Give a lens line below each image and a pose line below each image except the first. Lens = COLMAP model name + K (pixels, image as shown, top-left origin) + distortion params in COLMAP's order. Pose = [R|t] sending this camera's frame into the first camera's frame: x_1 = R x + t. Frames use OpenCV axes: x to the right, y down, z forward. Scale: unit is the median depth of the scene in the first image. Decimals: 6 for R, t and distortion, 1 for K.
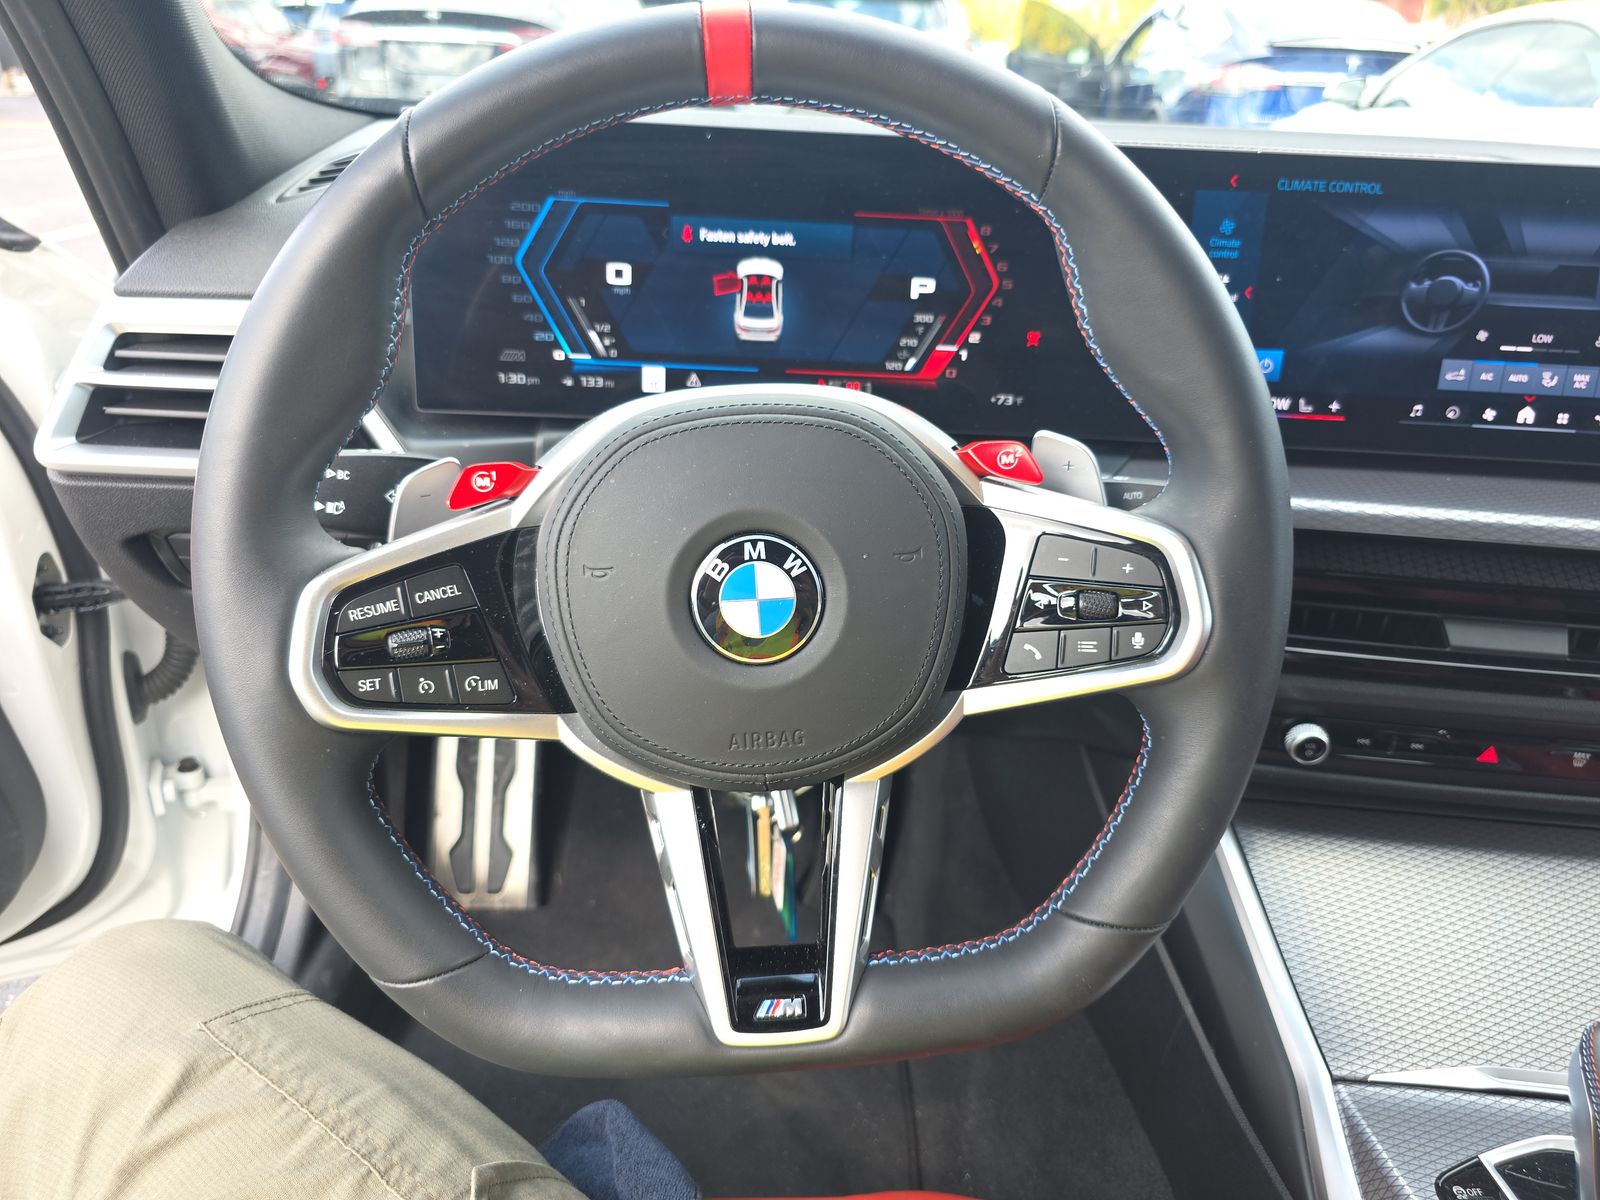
lens RADIAL K [[1082.8, 0, 799.5], [0, 1082.8, 603.6], [0, 0, 1]] dist [0.010140, -0.003576]
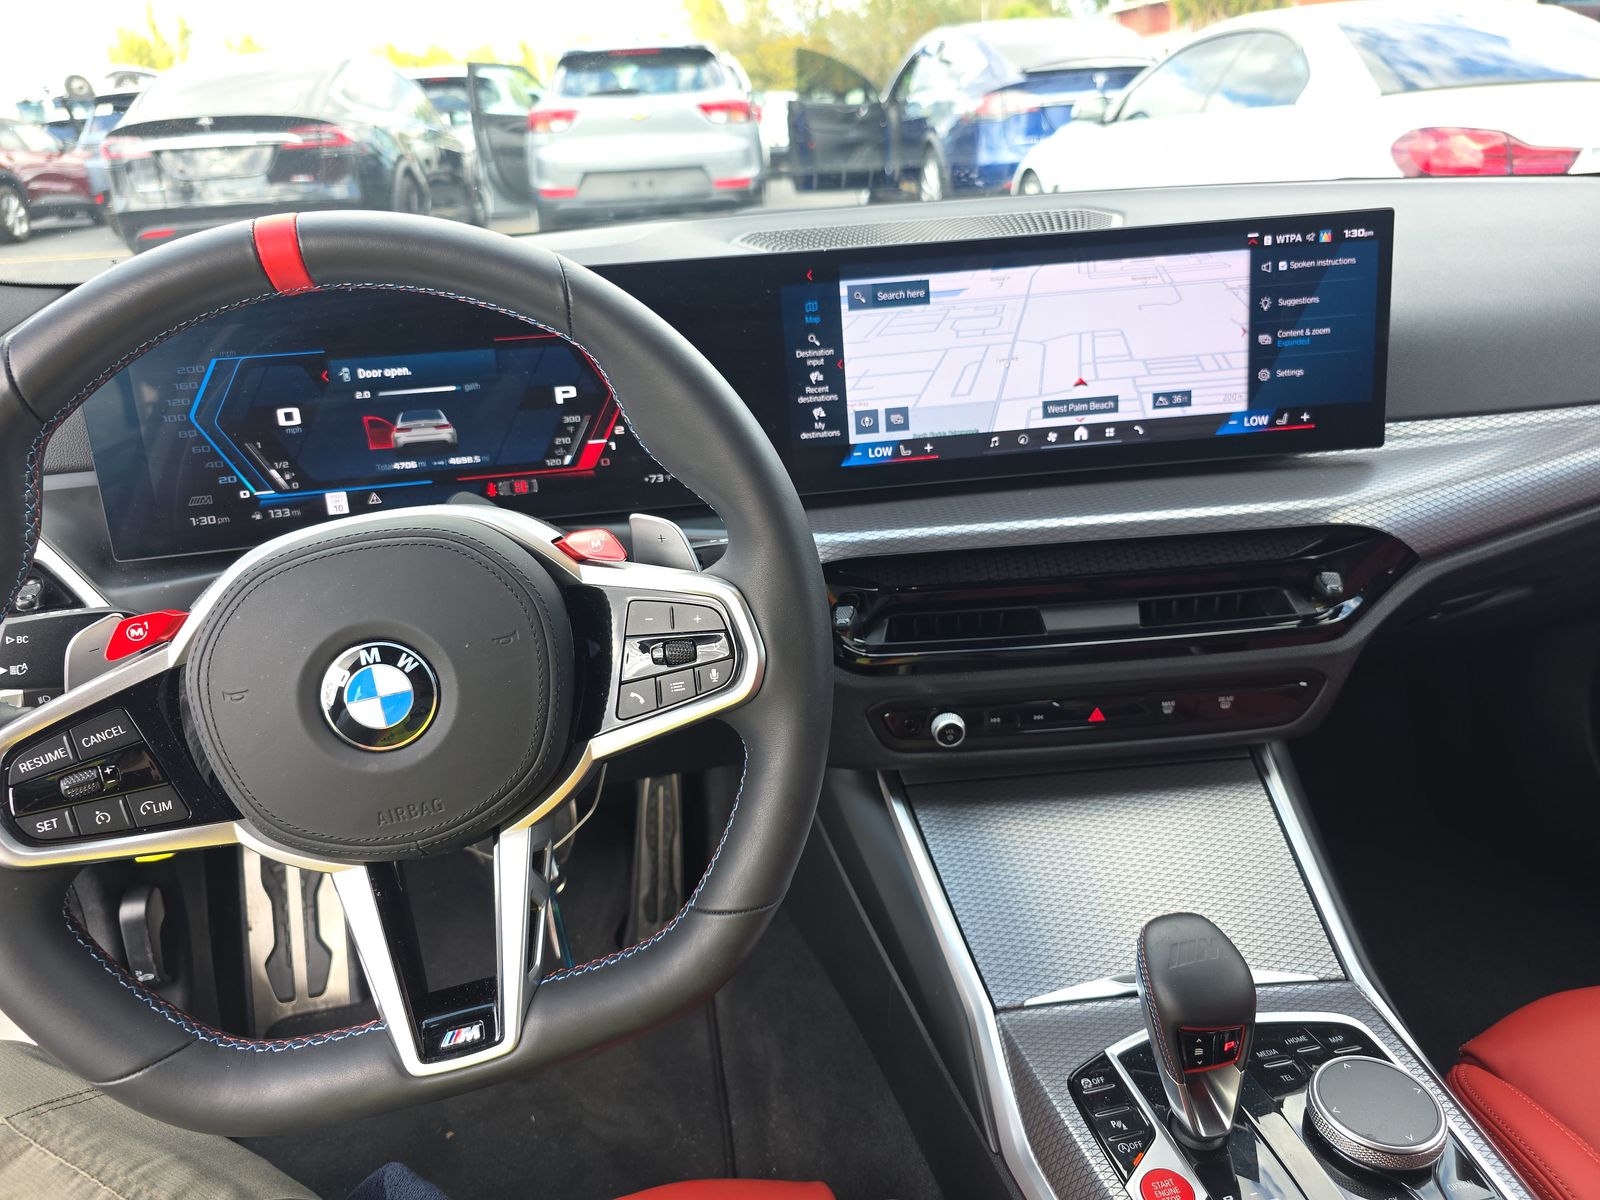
lens RADIAL K [[1081.9, 0, 800.7], [0, 1081.9, 592.3], [0, 0, 1]] dist [0.036629, -0.026197]
pose [[0.982818, -0.148679, 0.109373, 0.204779], [0.153540, 0.987434, -0.037405, -0.000239], [-0.102438, 0.053555, 0.993297, -0.167677]]
